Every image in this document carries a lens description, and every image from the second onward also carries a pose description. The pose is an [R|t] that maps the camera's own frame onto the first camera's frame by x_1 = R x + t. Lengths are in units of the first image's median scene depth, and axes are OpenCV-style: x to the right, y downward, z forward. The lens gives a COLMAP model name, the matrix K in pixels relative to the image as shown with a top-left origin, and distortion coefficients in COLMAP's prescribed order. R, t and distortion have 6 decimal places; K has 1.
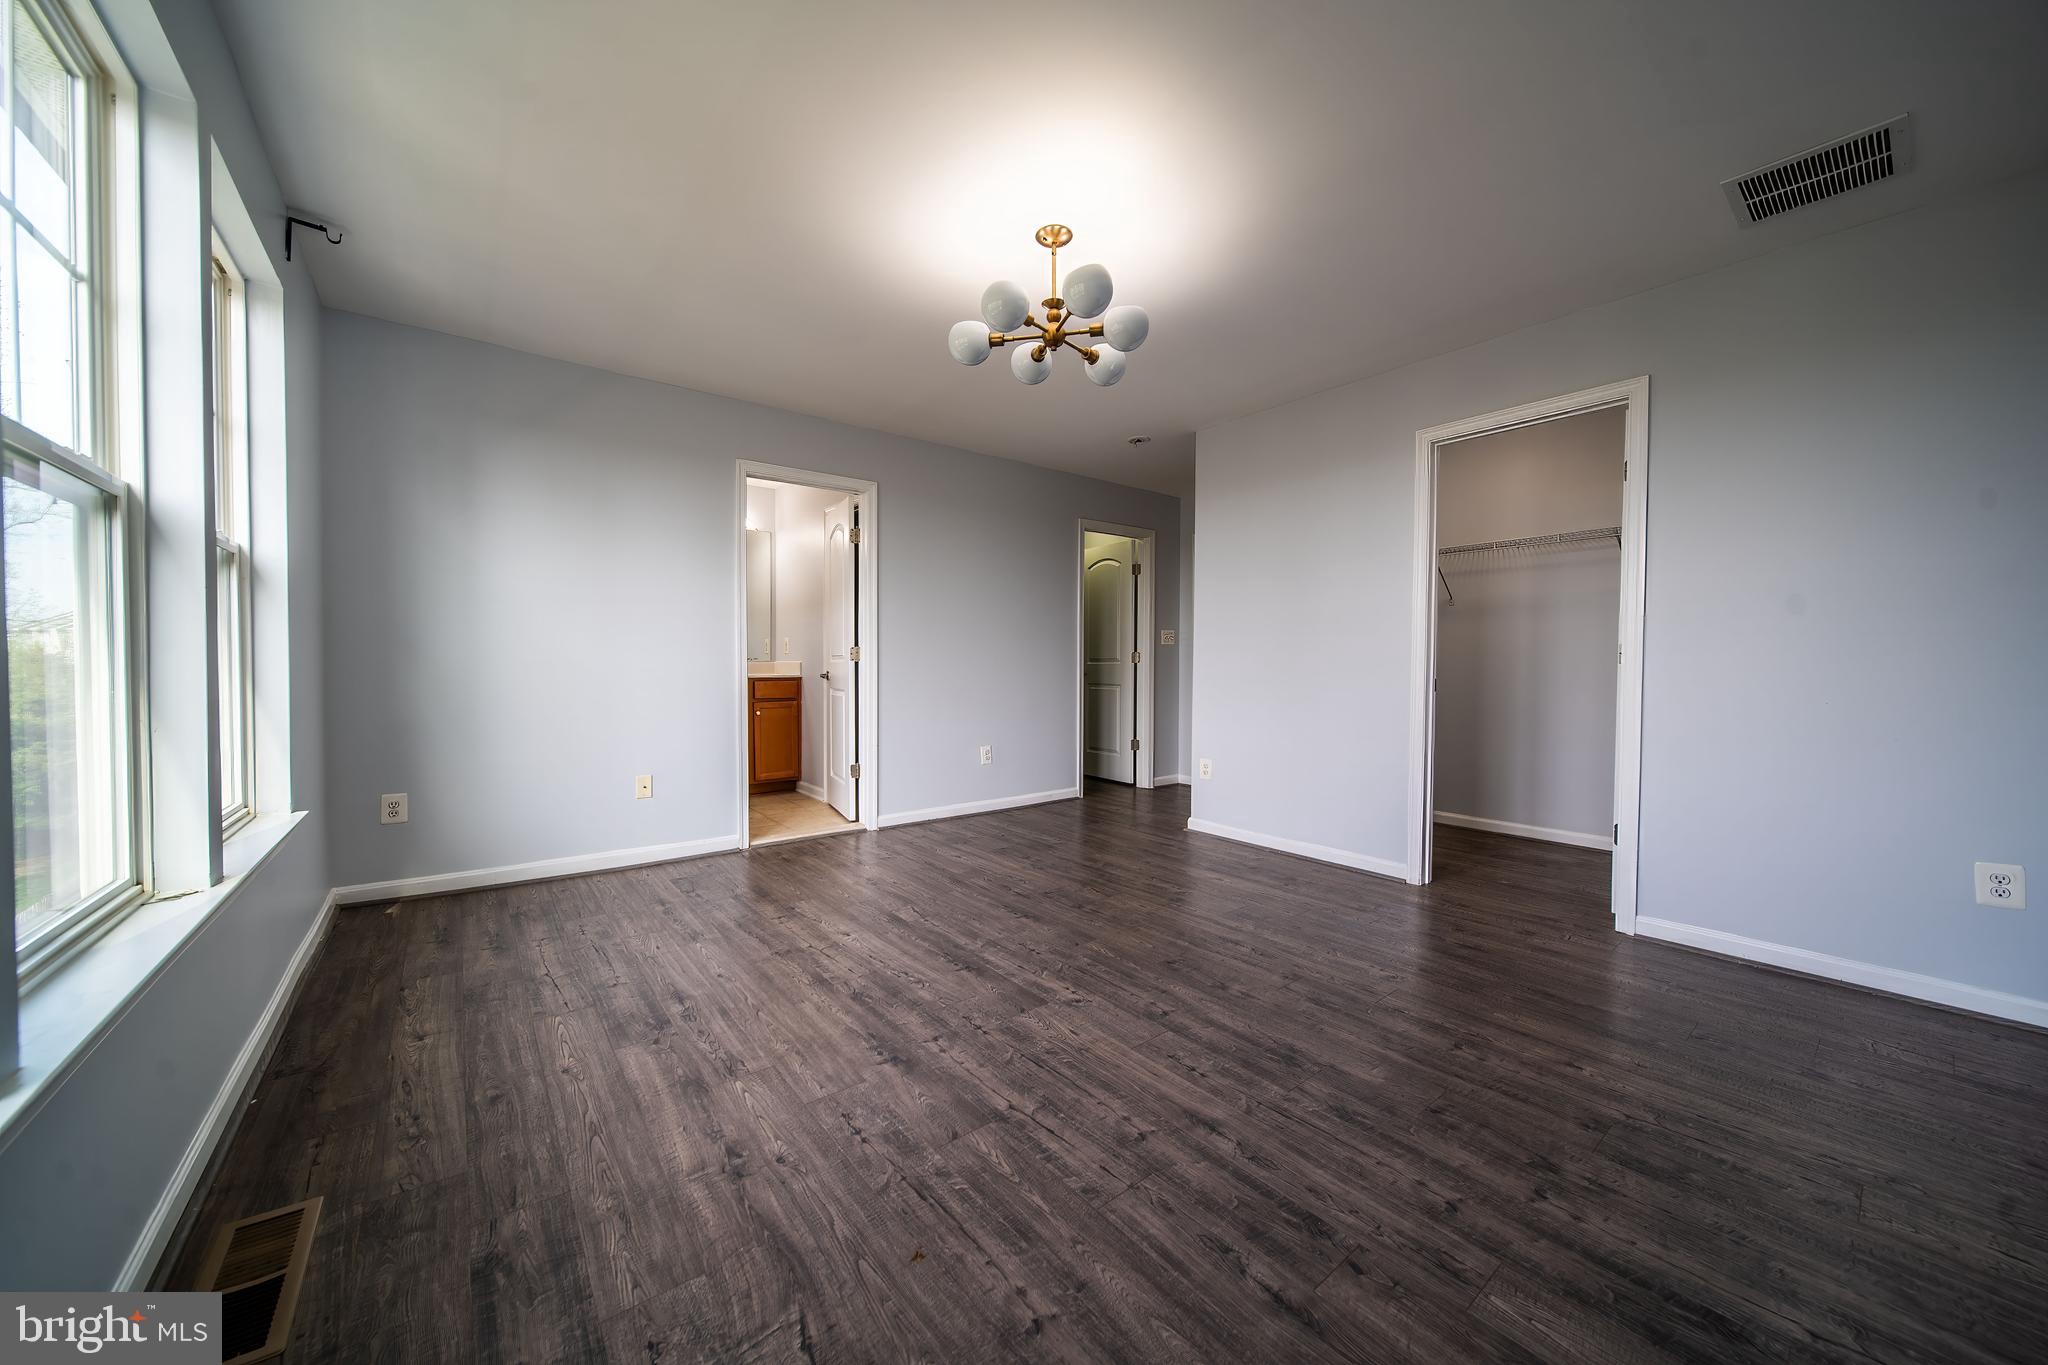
lens RADIAL K [[721.3, 0, 1011.9], [0, 721.3, 675.9], [0, 0, 1]] dist [-0.000613, -0.001014]
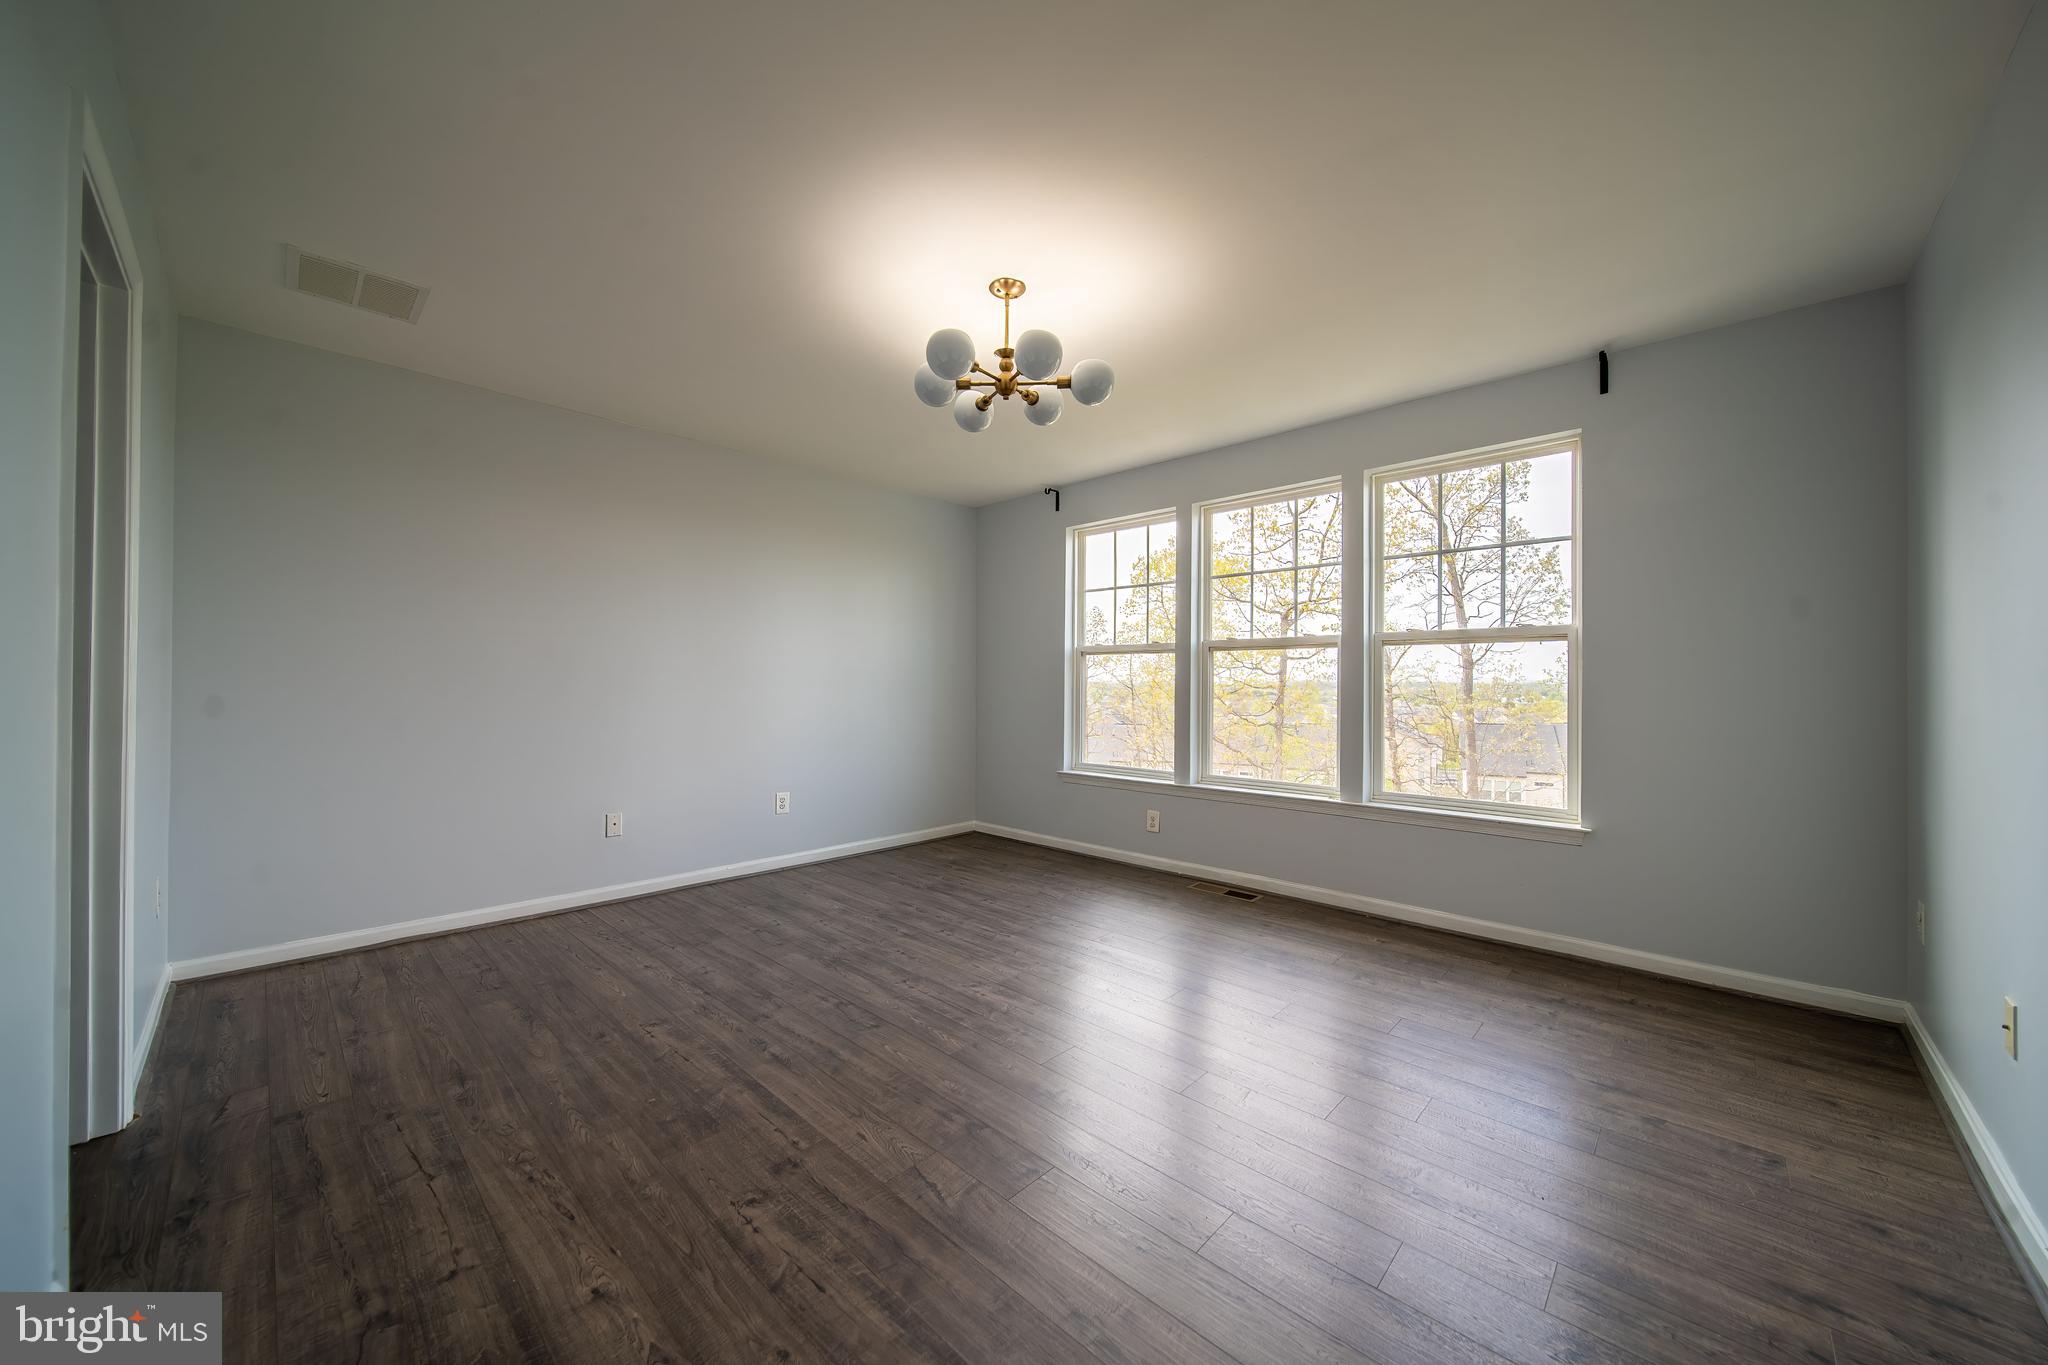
lens RADIAL K [[721.3, 0, 1029.4], [0, 721.3, 683.5], [0, 0, 1]] dist [-0.000613, -0.001014]
pose [[-0.985787, -0.013264, -0.167473, 0.221141], [-0.015095, 0.999839, 0.009664, -0.074082], [0.167318, 0.012055, -0.985829, 2.342242]]
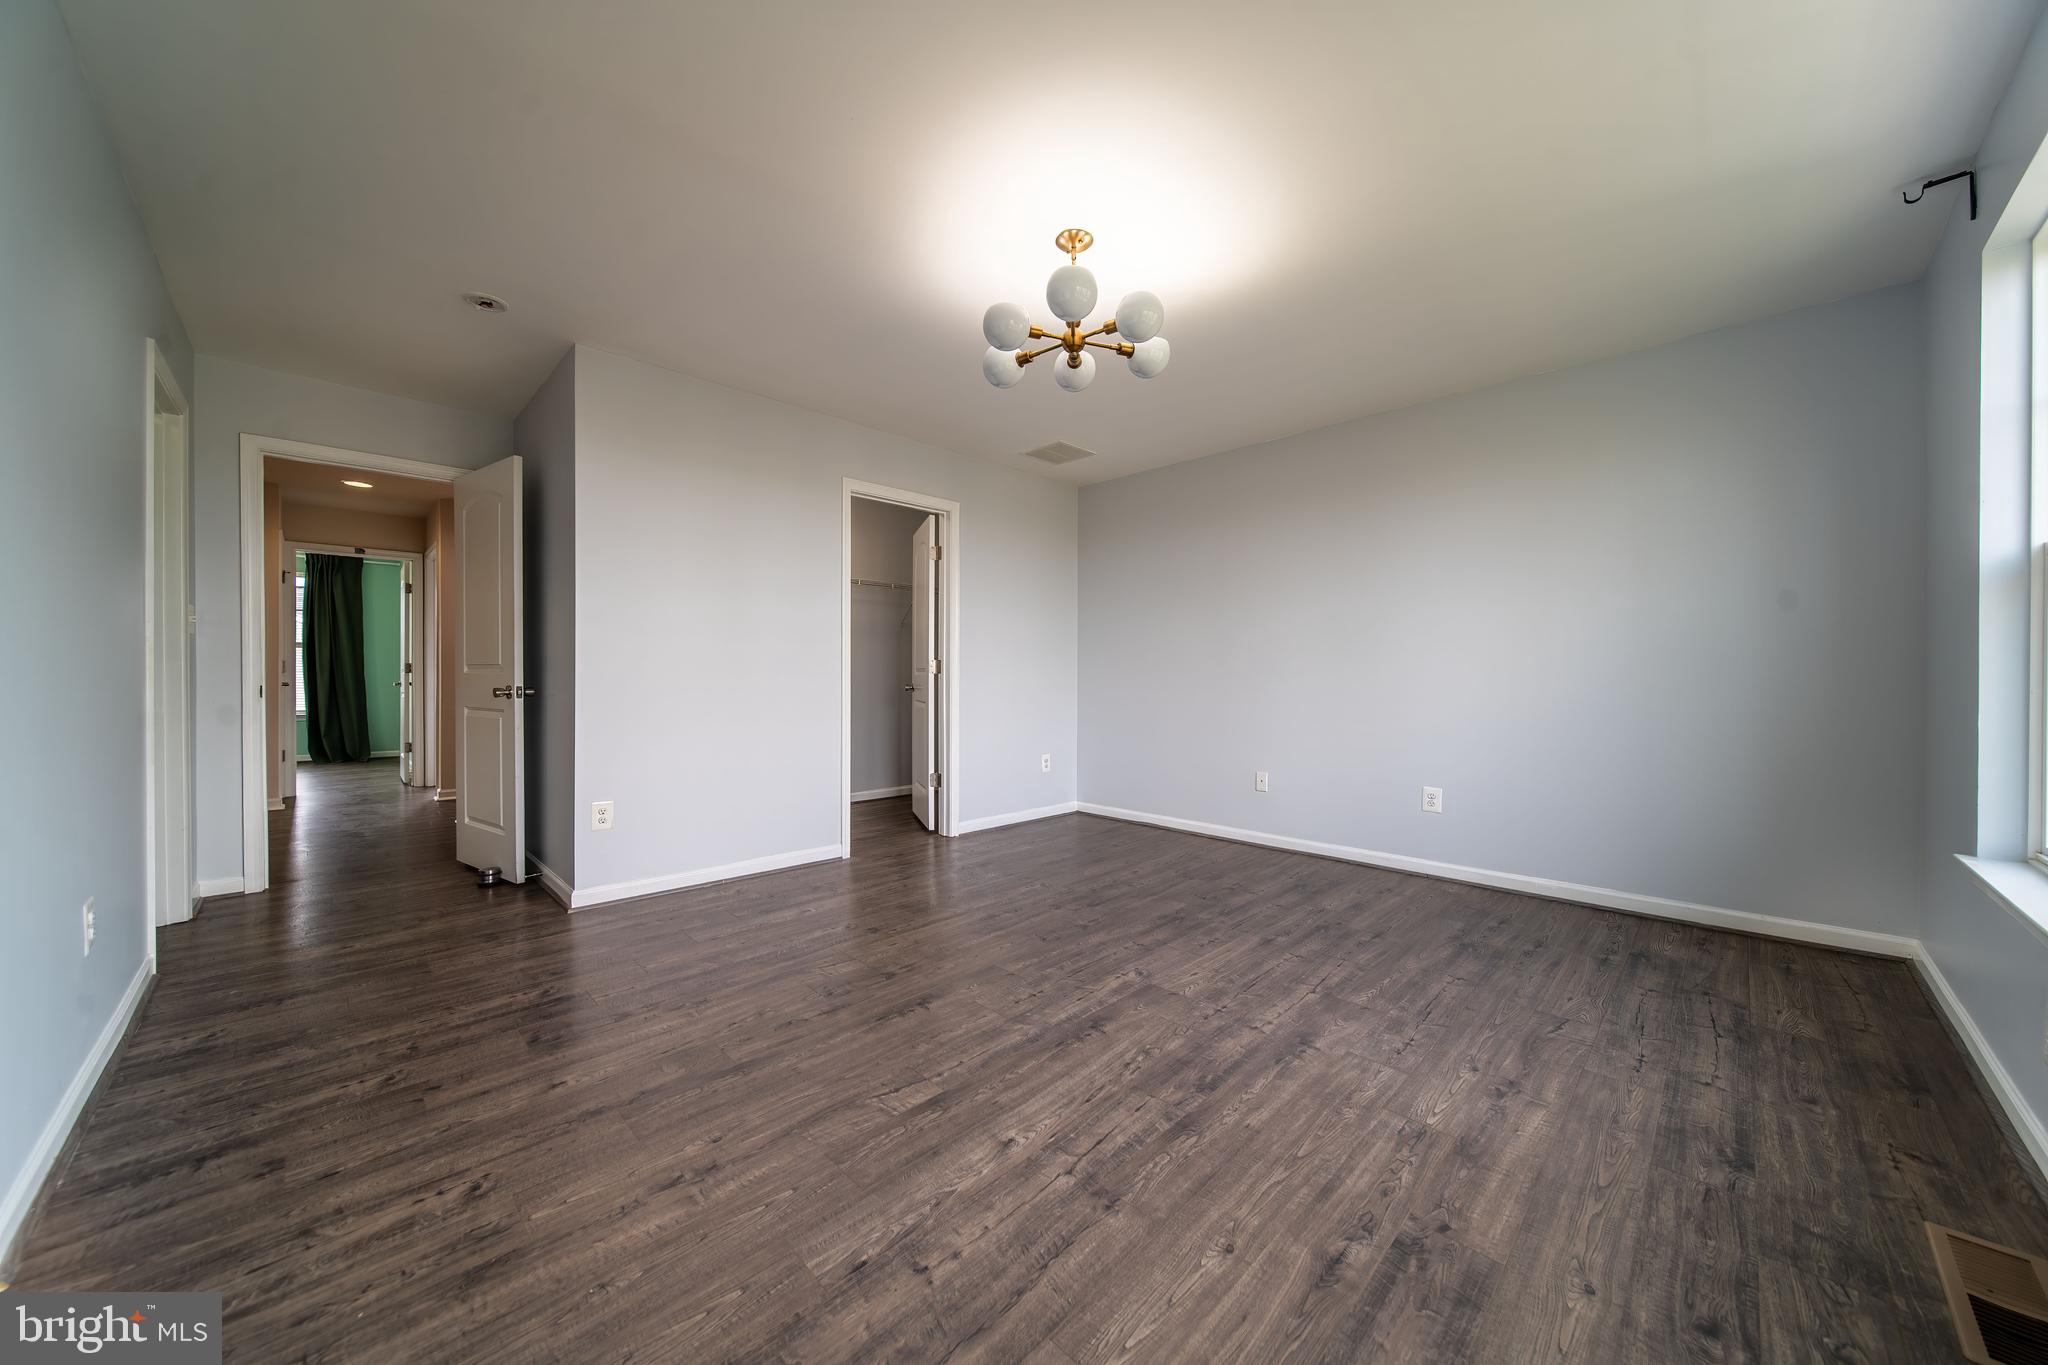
lens RADIAL K [[721.3, 0, 1011.1], [0, 721.3, 676.4], [0, 0, 1]] dist [-0.000613, -0.001014]
pose [[-0.121827, -0.006533, 0.992530, -1.068187], [0.012125, 0.999894, 0.008070, -0.028086], [-0.992477, 0.013017, -0.121735, 1.416077]]
